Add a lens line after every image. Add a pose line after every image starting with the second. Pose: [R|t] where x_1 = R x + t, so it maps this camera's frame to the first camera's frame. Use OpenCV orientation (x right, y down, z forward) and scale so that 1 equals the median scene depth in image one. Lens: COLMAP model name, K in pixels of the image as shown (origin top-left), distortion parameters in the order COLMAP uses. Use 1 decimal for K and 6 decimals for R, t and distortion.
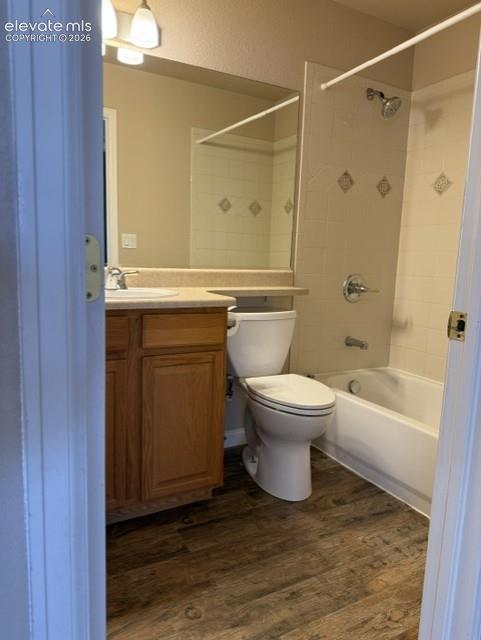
lens RADIAL K [[454.2, 0, 240.5], [0, 454.2, 320.0], [0, 0, 1]] dist [0.002749, -0.005734]
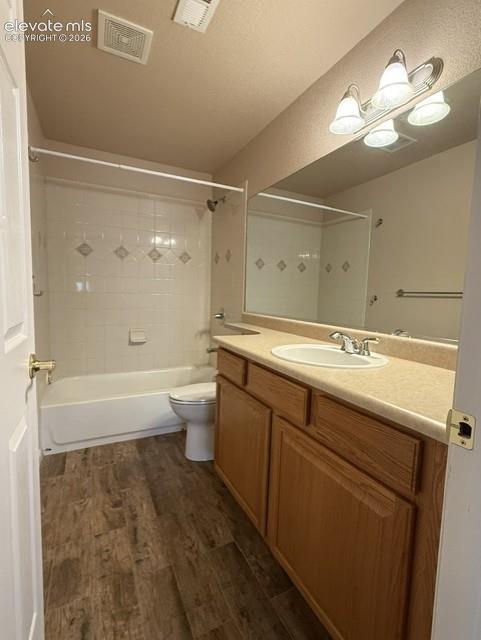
lens RADIAL K [[298.1, 0, 240.5], [0, 298.1, 320.0], [0, 0, 1]] dist [0.001194, -0.000228]
pose [[0.042218, -0.089674, 0.995076, -0.573543], [0.152770, 0.984832, 0.082269, -0.121913], [-0.987360, 0.148544, 0.055277, 0.701551]]
